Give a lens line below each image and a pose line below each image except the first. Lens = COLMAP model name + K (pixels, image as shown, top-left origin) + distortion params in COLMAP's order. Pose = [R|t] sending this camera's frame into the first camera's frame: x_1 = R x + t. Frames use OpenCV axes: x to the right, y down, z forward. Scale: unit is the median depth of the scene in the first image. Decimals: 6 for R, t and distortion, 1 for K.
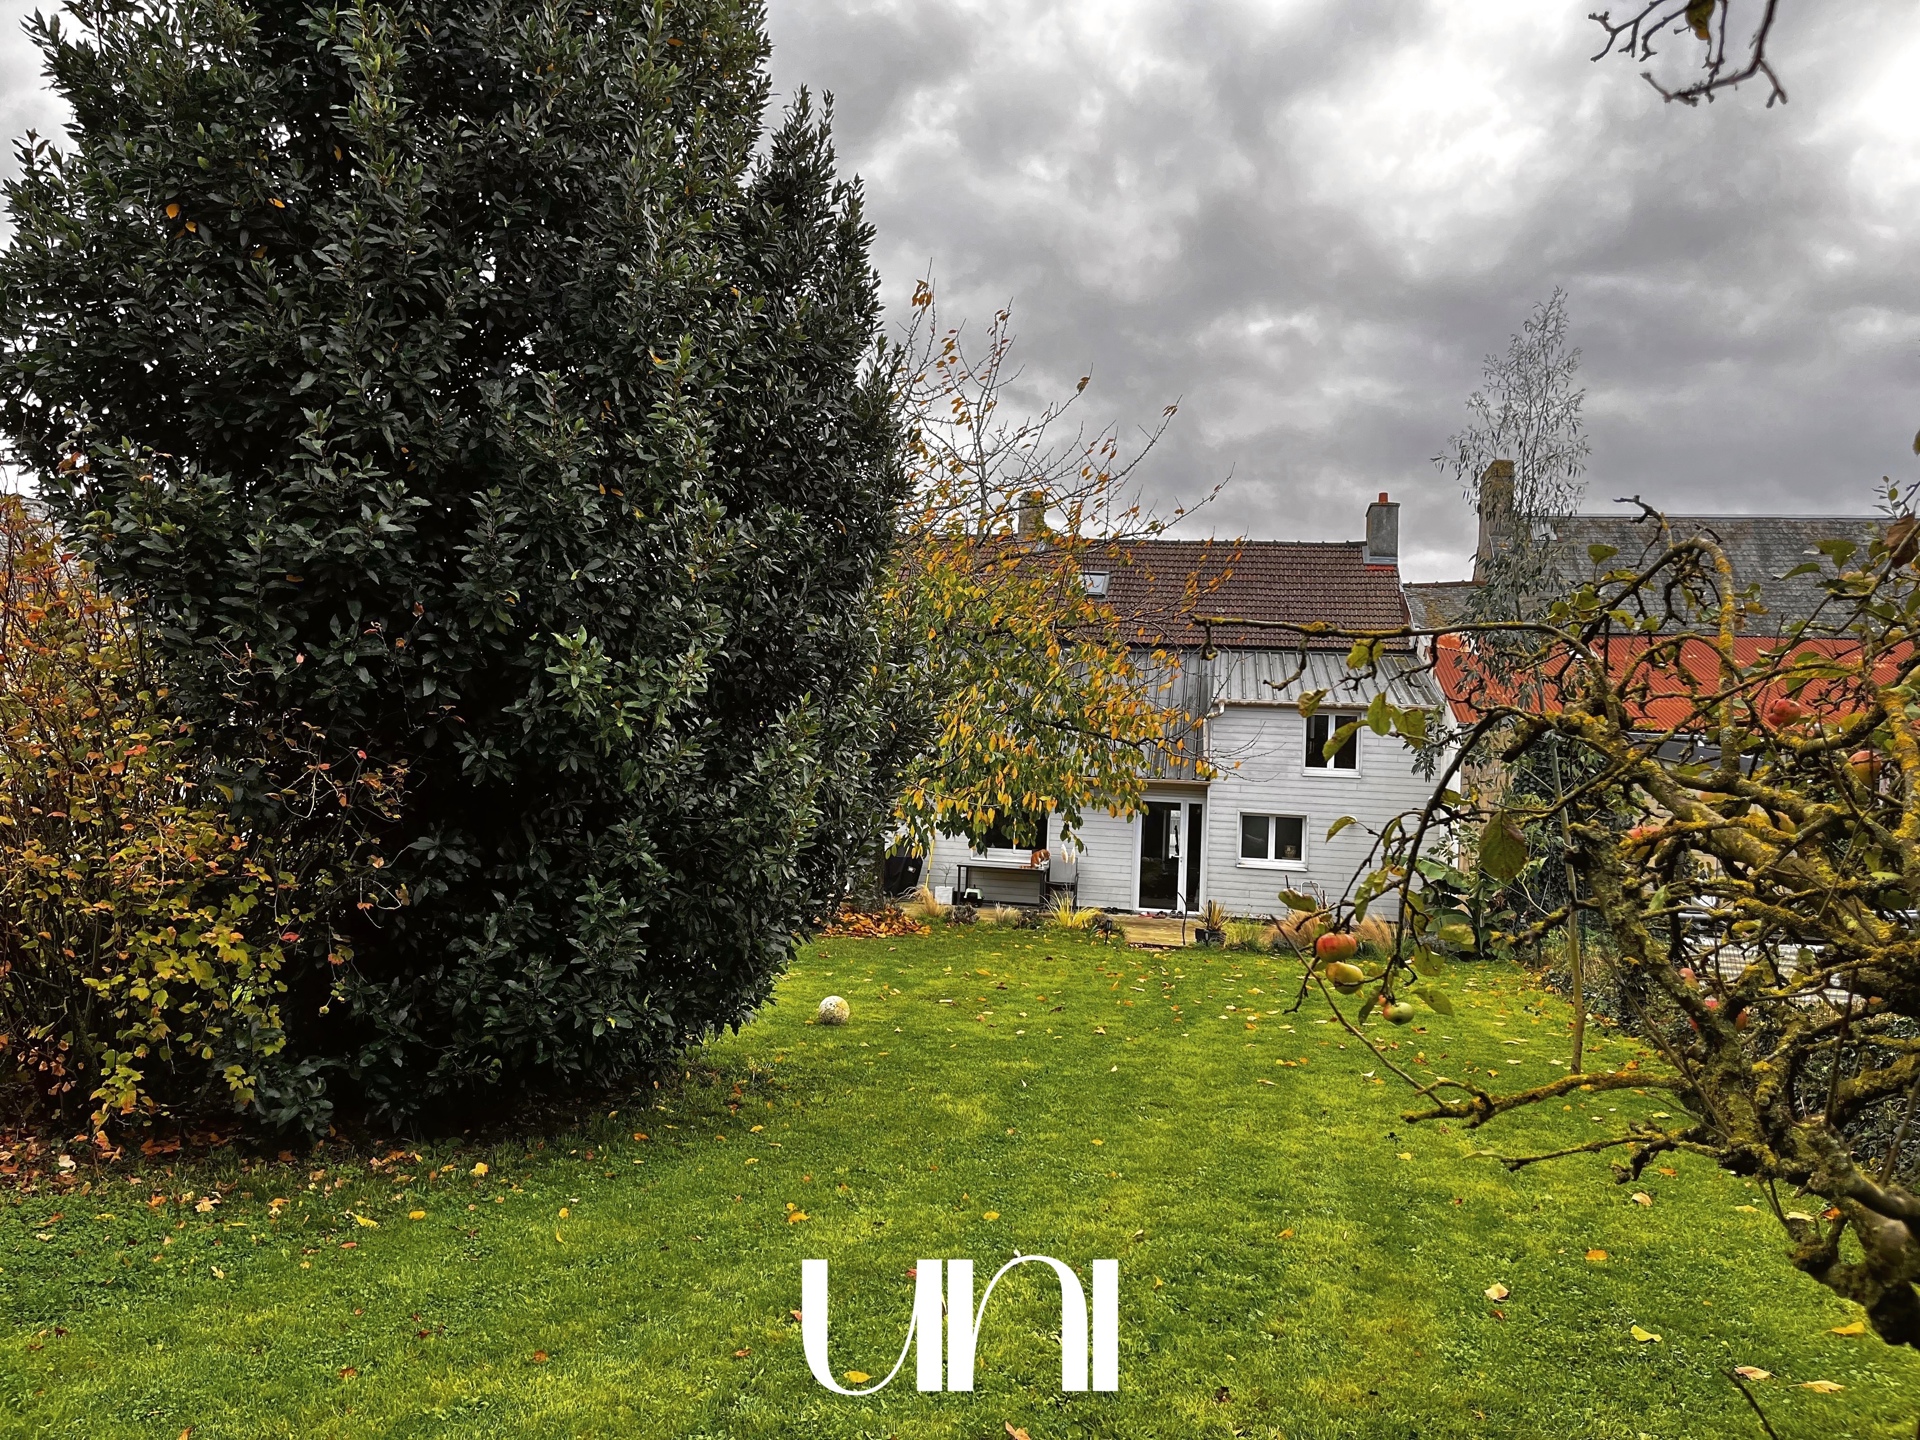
lens RADIAL K [[1467.2, 0, 960.0], [0, 1467.2, 720.0], [0, 0, 1]] dist [0.062302, -0.105521]
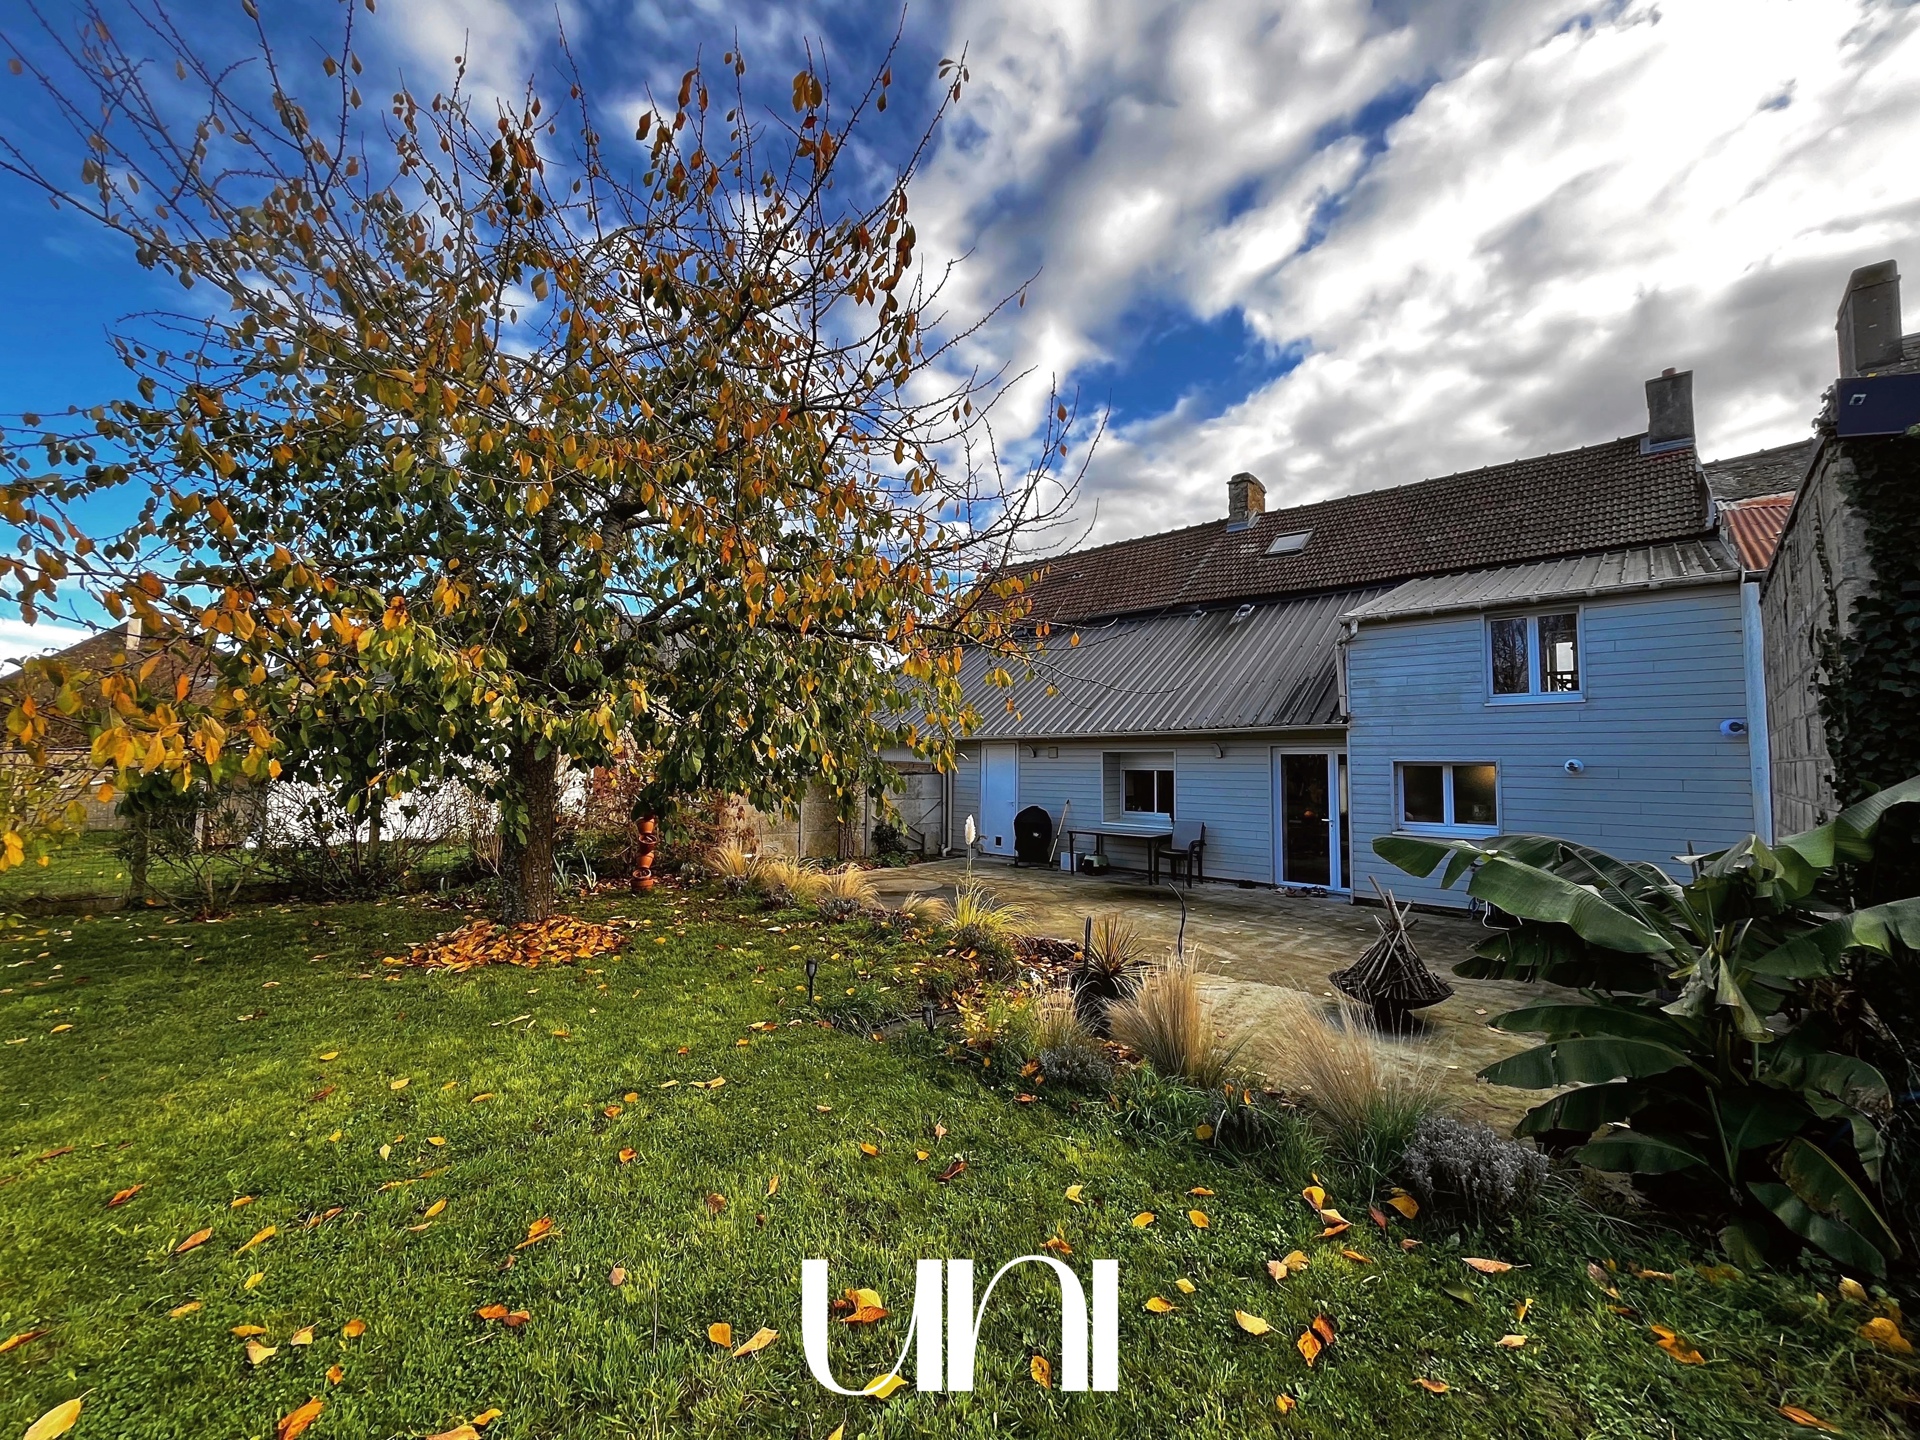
lens RADIAL K [[779.5, 0, 965.4], [0, 779.5, 716.9], [0, 0, 1]] dist [-0.009012, 0.000415]
pose [[0.842188, -0.079673, -0.533265, 0.216178], [0.067588, 0.996821, -0.042188, 0.041197], [0.534931, -0.000512, 0.844896, 0.535645]]
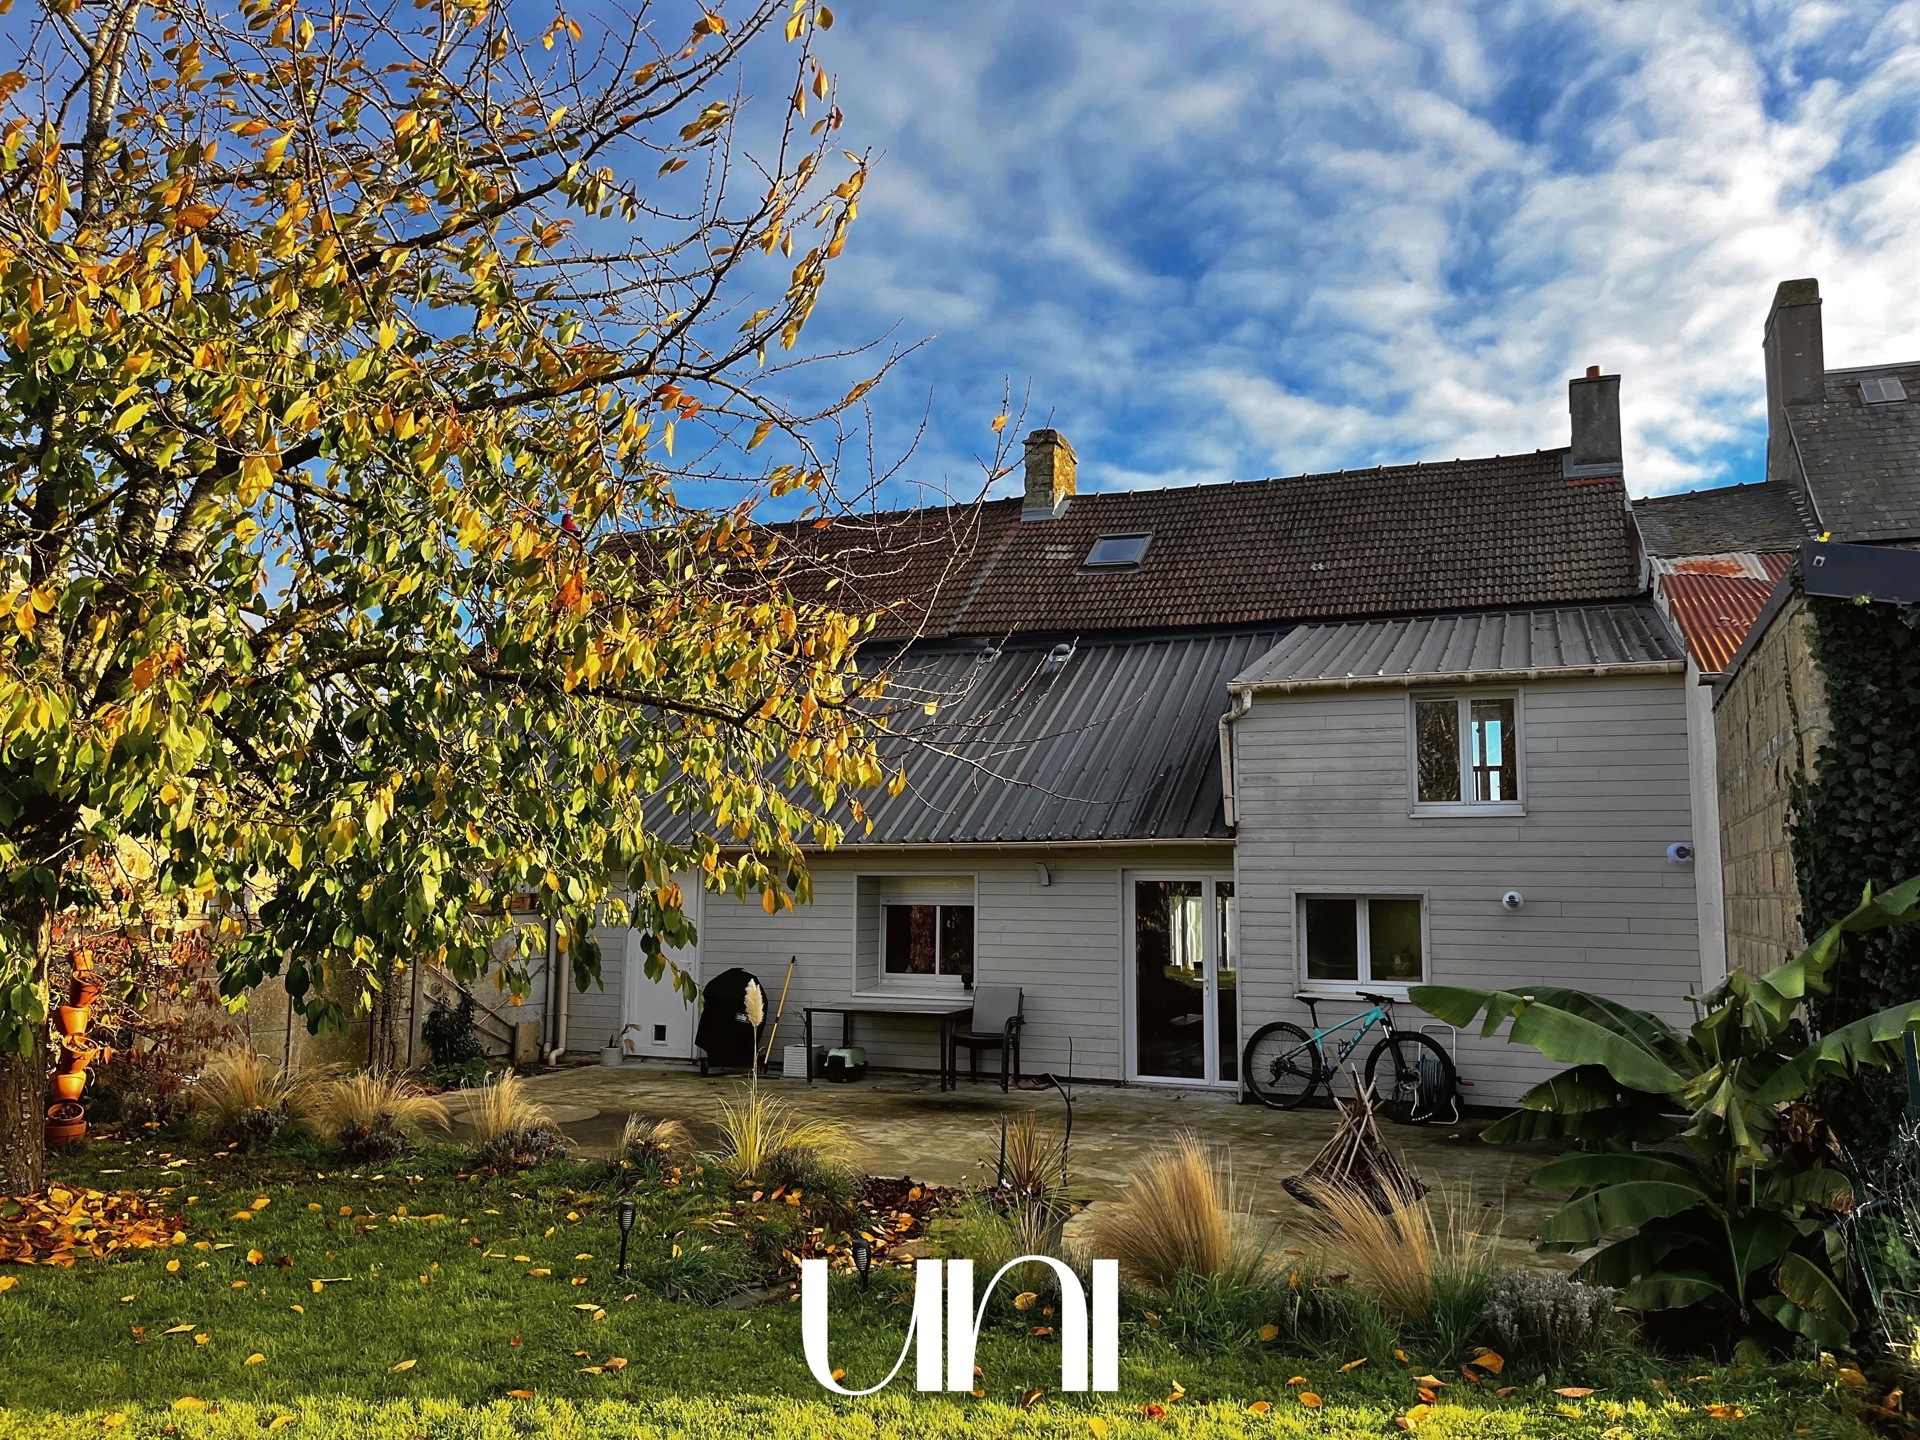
lens RADIAL K [[1469.4, 0, 1004.2], [0, 1469.4, 721.3], [0, 0, 1]] dist [0.069989, -0.125312]
pose [[0.982016, -0.067383, -0.176363, 0.182097], [0.055307, 0.995832, -0.072522, 0.033320], [0.180514, 0.061464, 0.981650, 0.446891]]
